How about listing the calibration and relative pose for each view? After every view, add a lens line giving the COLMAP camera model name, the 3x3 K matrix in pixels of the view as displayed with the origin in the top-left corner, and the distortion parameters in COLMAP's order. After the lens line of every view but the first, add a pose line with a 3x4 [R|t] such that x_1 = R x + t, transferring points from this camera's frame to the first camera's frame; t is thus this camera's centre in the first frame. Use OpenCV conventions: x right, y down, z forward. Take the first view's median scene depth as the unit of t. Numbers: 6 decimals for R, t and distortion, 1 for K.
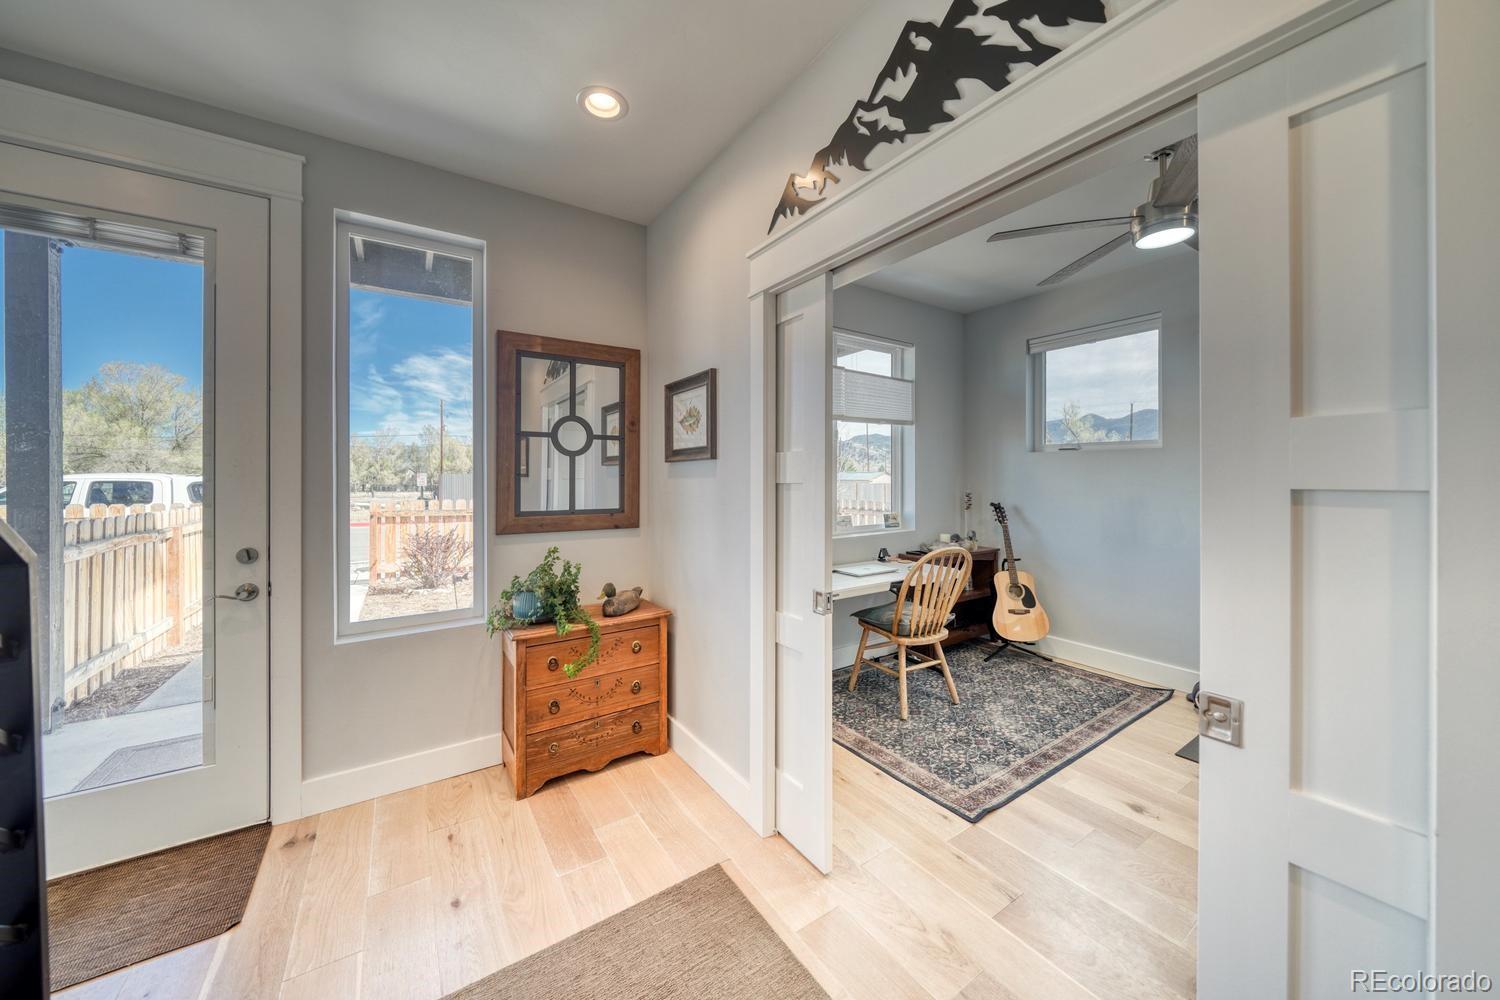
lens RADIAL K [[534.4, 0, 761.0], [0, 534.4, 479.1], [0, 0, 1]] dist [-0.007667, 0.000255]
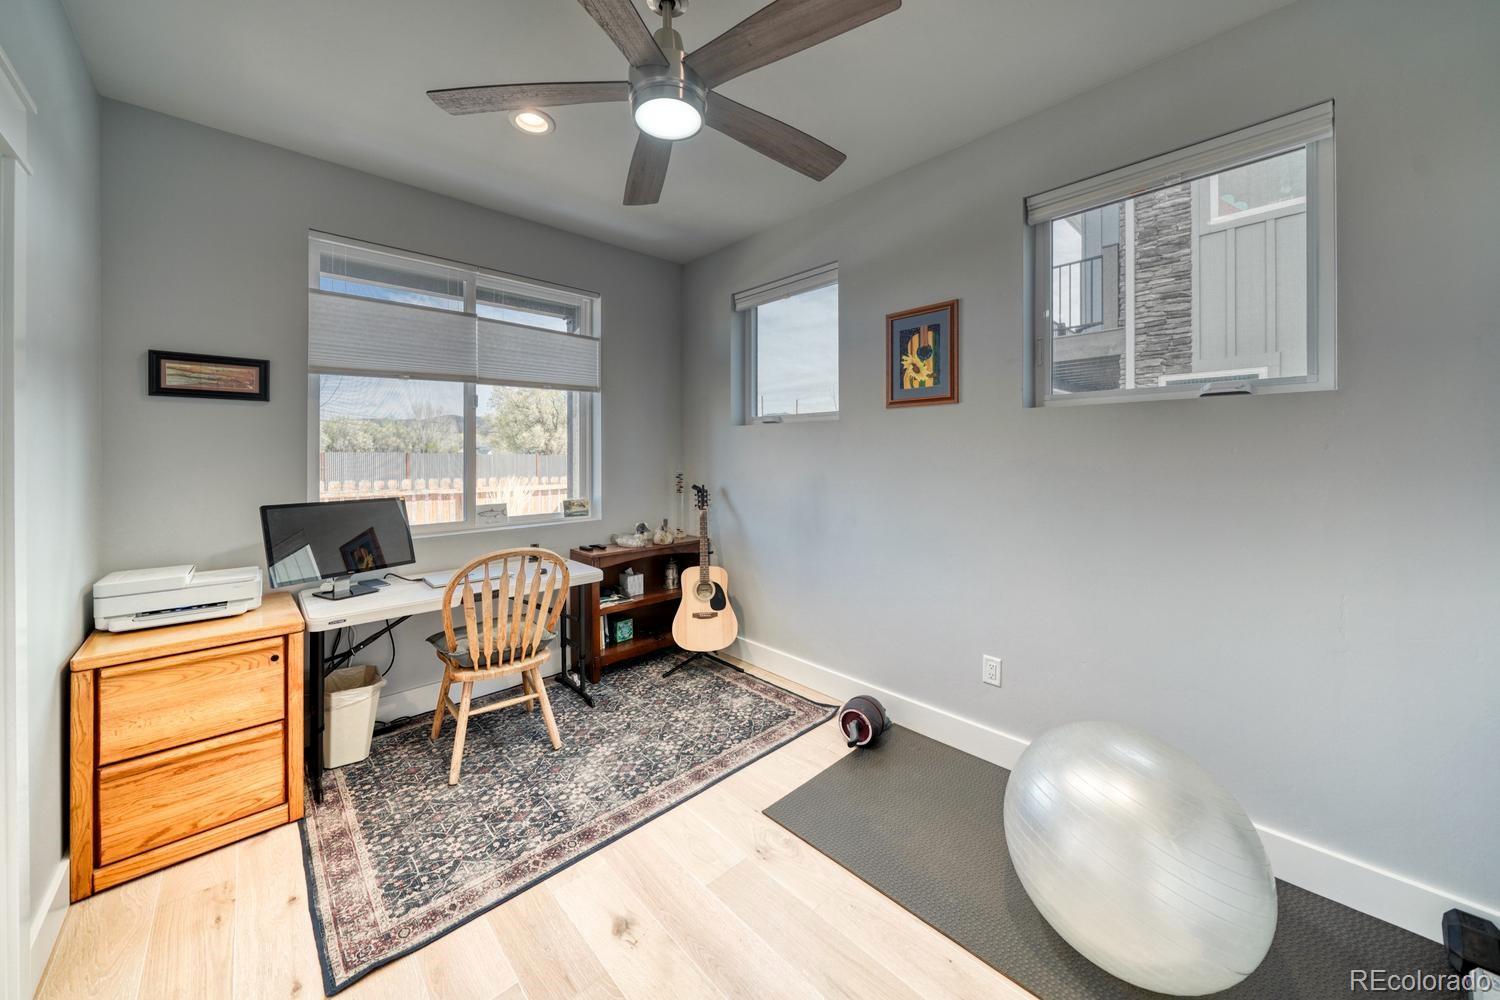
lens RADIAL K [[534.4, 0, 769.0], [0, 534.4, 457.8], [0, 0, 1]] dist [-0.007667, 0.000255]
pose [[0.985746, -0.004551, 0.168179, 0.560727], [0.004335, 0.999989, 0.001648, 0.000777], [-0.168185, -0.000895, 0.985755, 0.197712]]
